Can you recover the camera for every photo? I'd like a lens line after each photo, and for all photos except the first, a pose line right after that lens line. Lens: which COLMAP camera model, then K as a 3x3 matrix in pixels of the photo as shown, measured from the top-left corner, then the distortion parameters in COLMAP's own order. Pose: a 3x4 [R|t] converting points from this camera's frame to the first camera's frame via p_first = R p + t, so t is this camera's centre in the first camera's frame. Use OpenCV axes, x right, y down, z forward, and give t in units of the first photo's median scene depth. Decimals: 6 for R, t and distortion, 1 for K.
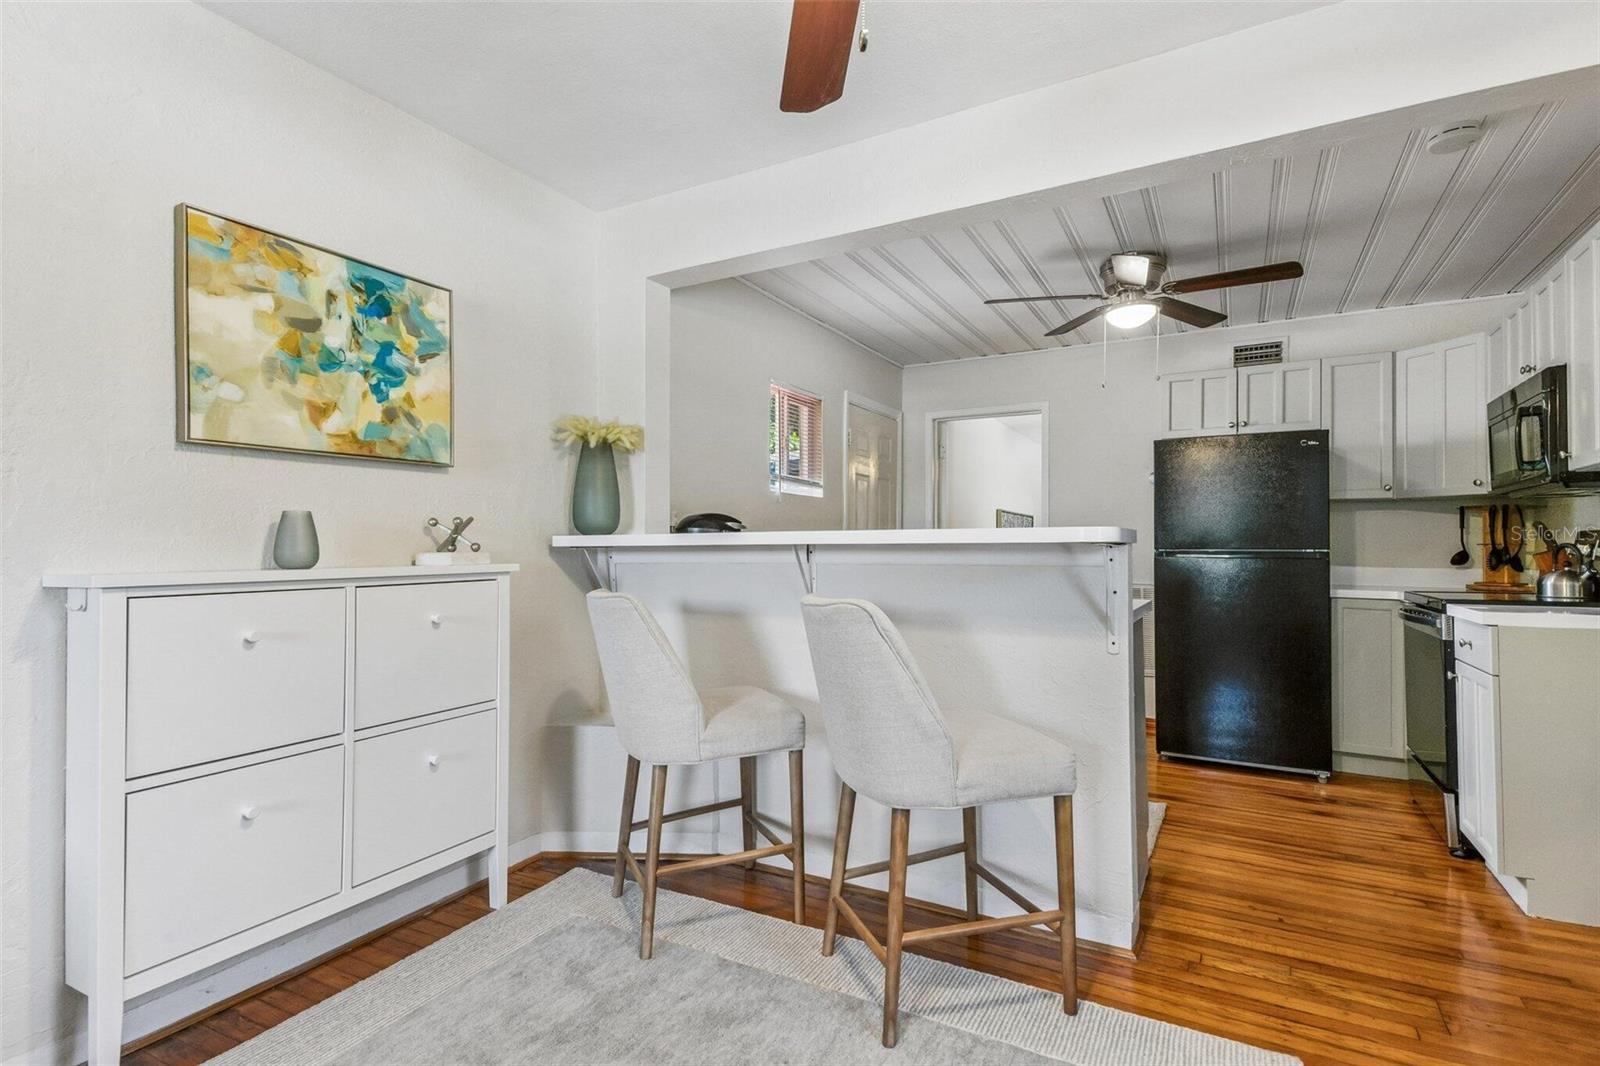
lens RADIAL K [[777.4, 0, 800.5], [0, 777.4, 546.0], [0, 0, 1]] dist [0.036466, 0.000113]
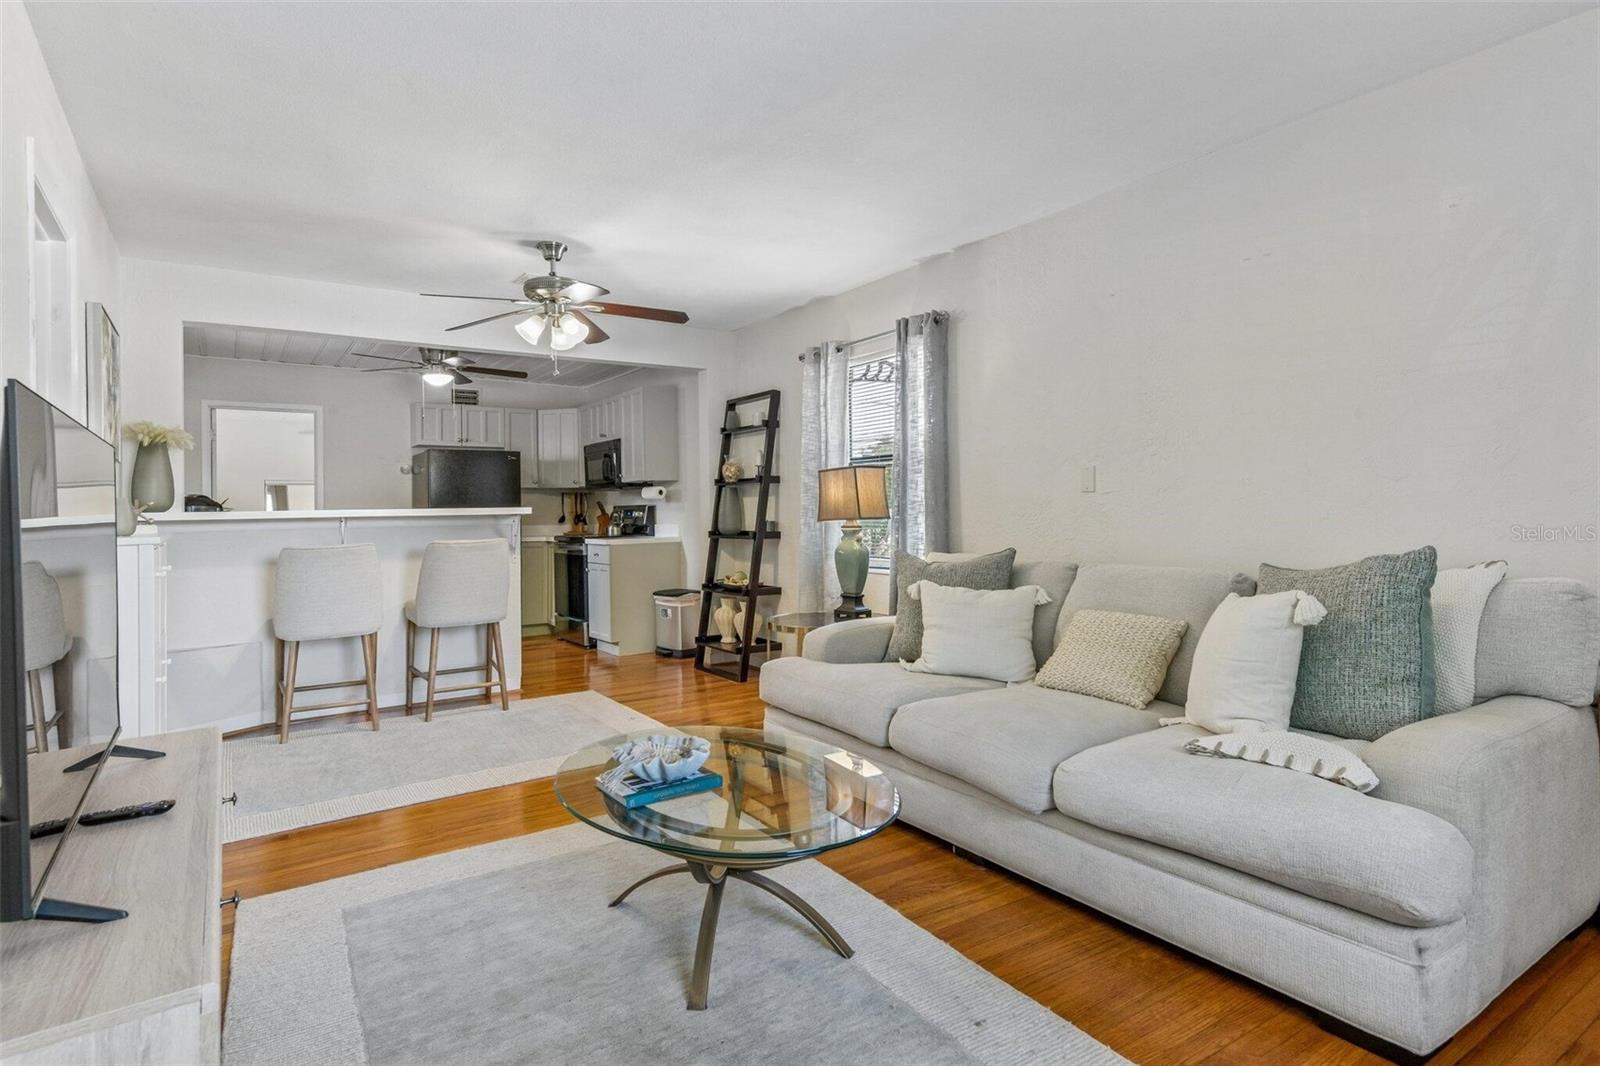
lens RADIAL K [[839.5, 0, 841.1], [0, 839.5, 489.8], [0, 0, 1]] dist [0.022957, -0.014528]
pose [[0.425684, 0.013815, 0.904766, -1.045467], [0.014589, 0.999649, -0.022127, -0.002897], [-0.904754, 0.022619, 0.425333, -0.687914]]
